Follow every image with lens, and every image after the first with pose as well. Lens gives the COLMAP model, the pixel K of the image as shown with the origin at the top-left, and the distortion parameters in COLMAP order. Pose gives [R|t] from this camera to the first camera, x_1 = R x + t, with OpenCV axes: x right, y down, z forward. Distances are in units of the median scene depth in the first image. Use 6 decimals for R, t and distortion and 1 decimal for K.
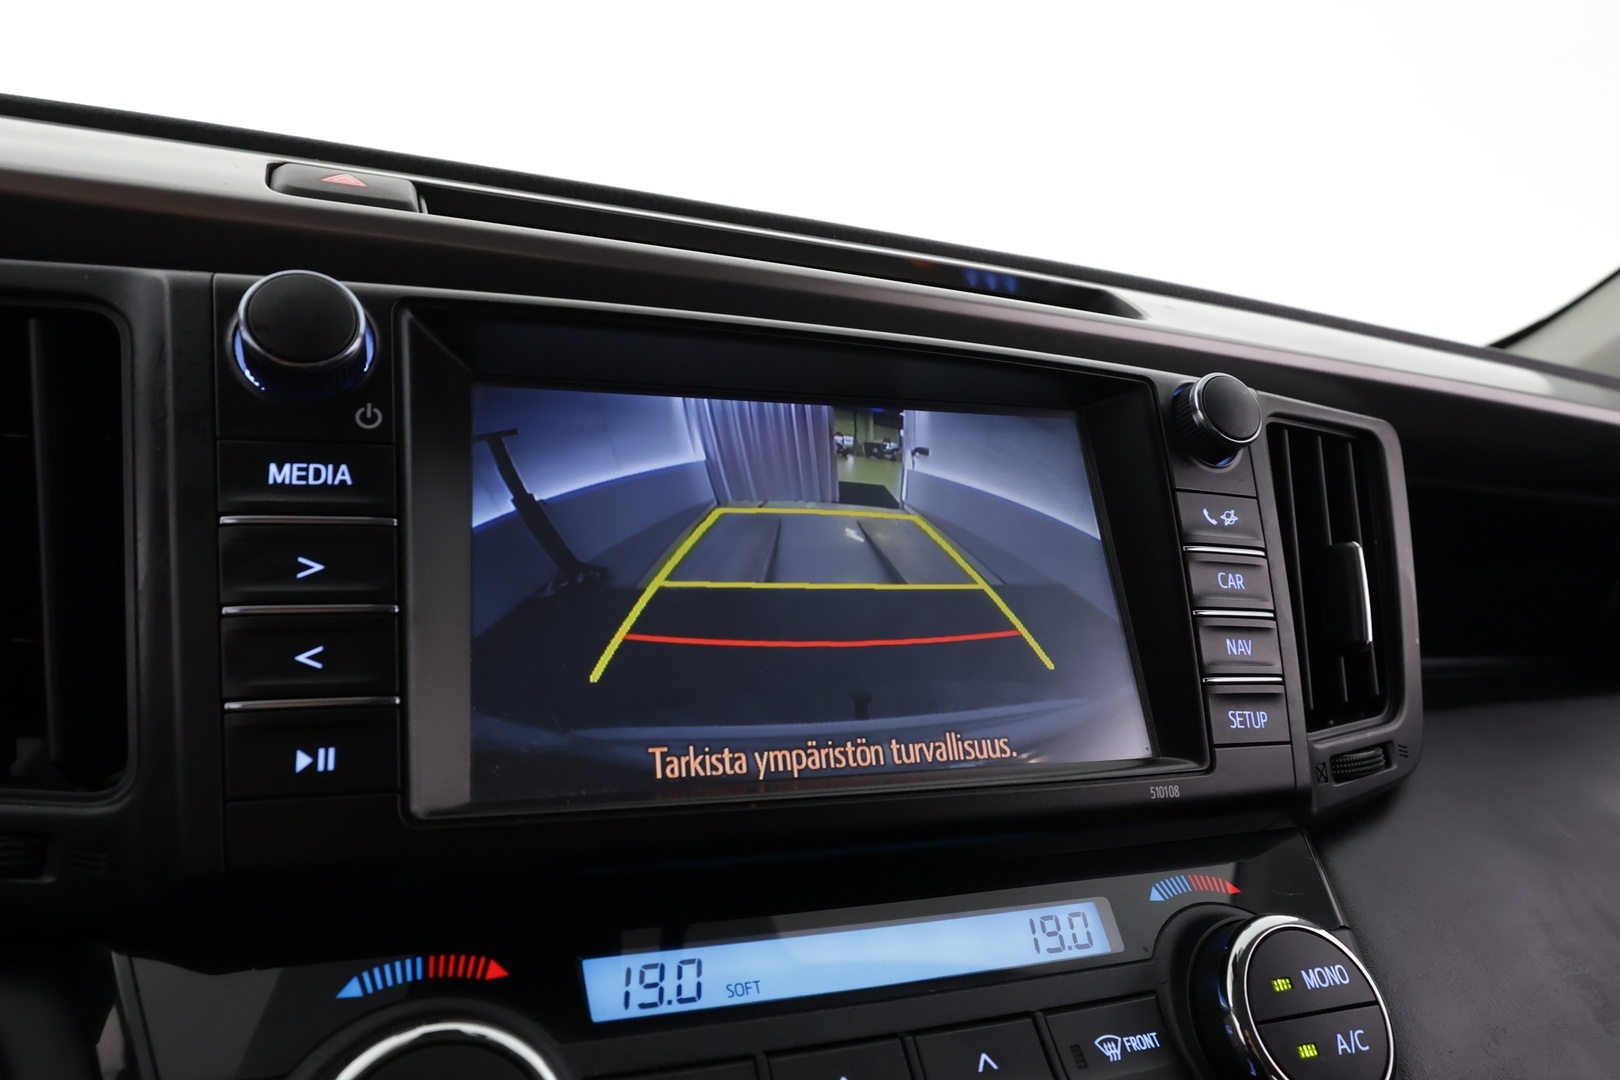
lens RADIAL K [[1060.3, 0, 803.4], [0, 1060.3, 540.9], [0, 0, 1]] dist [0.009141, -0.000306]
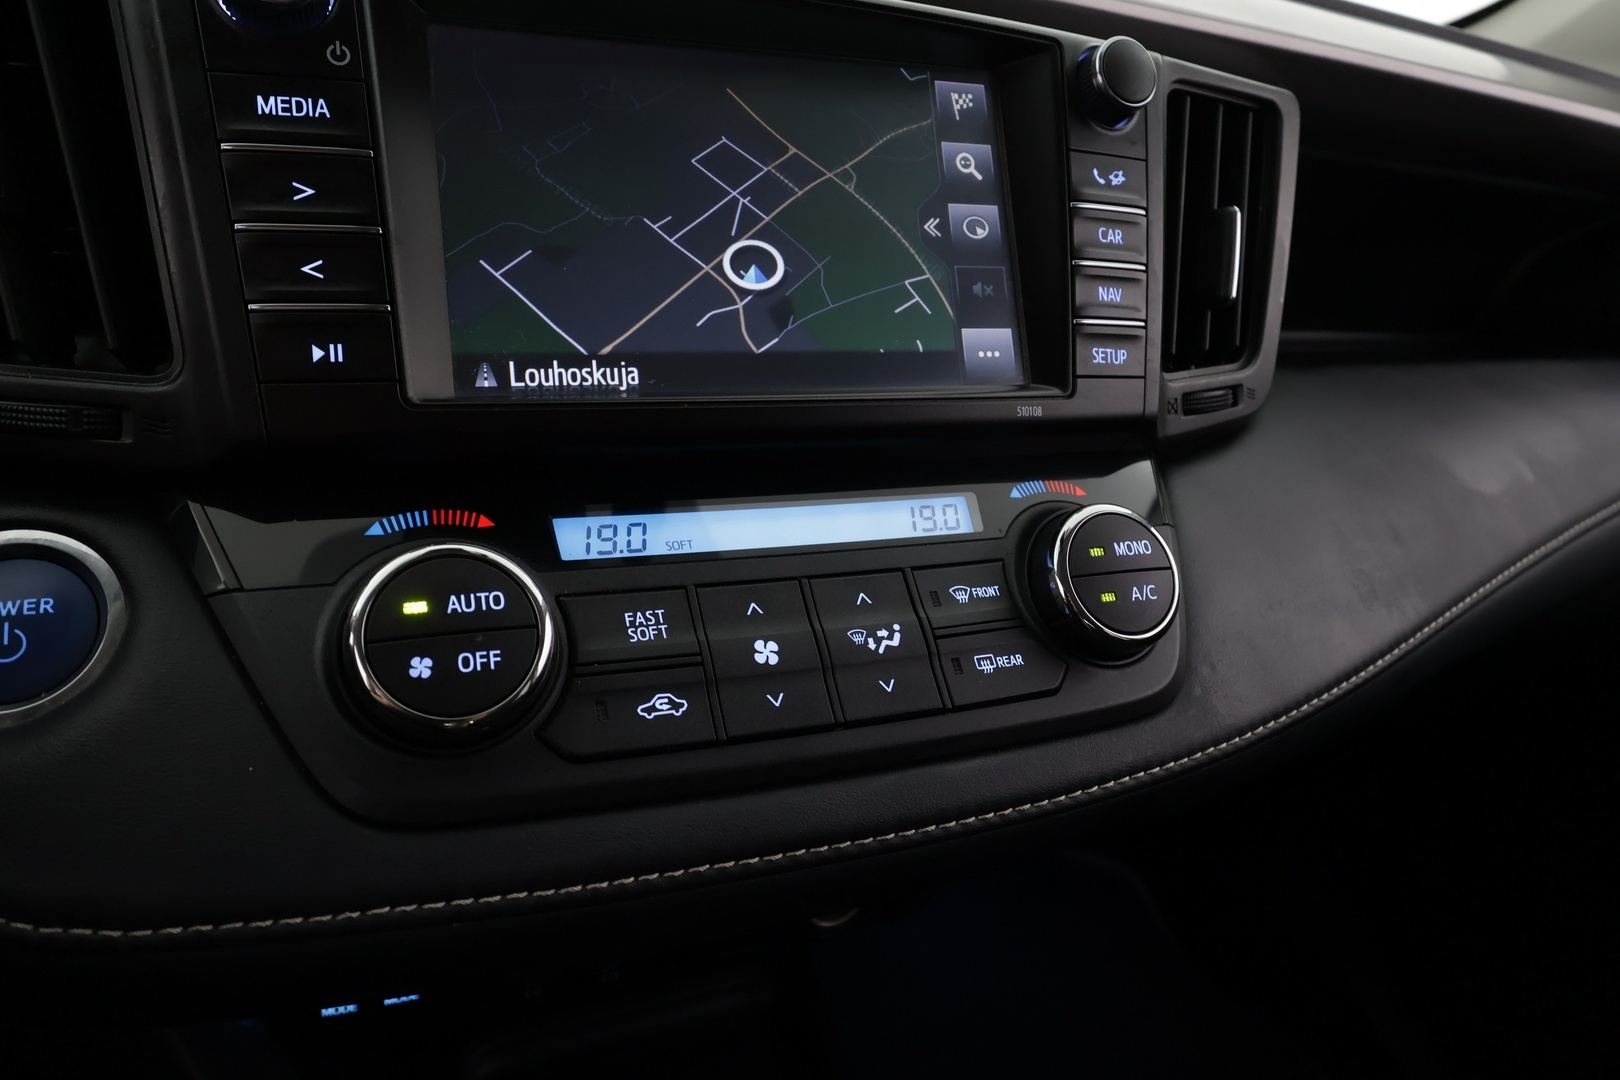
lens RADIAL K [[1060.3, 0, 803.4], [0, 1060.3, 540.9], [0, 0, 1]] dist [0.009141, -0.000306]
pose [[0.999423, 0.012206, 0.031702, 0.049793], [-0.020678, 0.958998, 0.282657, 0.045218], [-0.026952, -0.283150, 0.958697, -0.222238]]
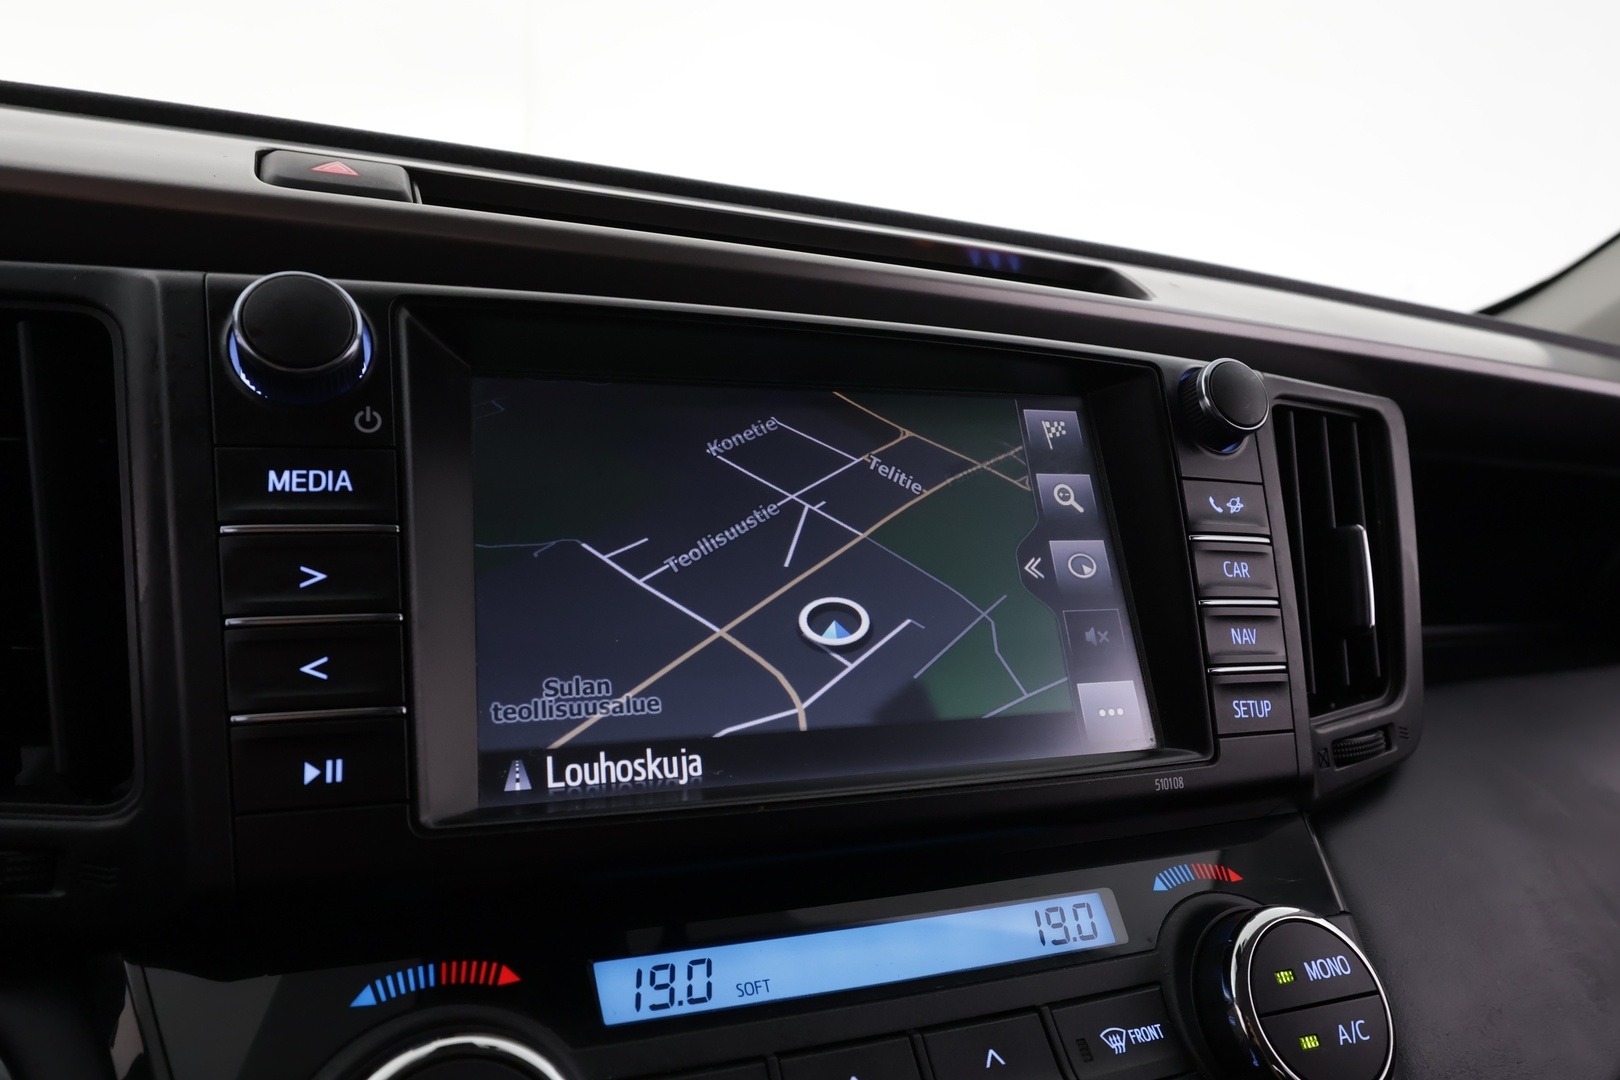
lens RADIAL K [[1060.3, 0, 803.4], [0, 1060.3, 540.9], [0, 0, 1]] dist [0.009141, -0.000306]
pose [[0.999970, -0.005473, 0.005540, -0.011151], [0.005231, 0.999073, 0.042734, -0.041892], [-0.005769, -0.042704, 0.999071, 0.009334]]
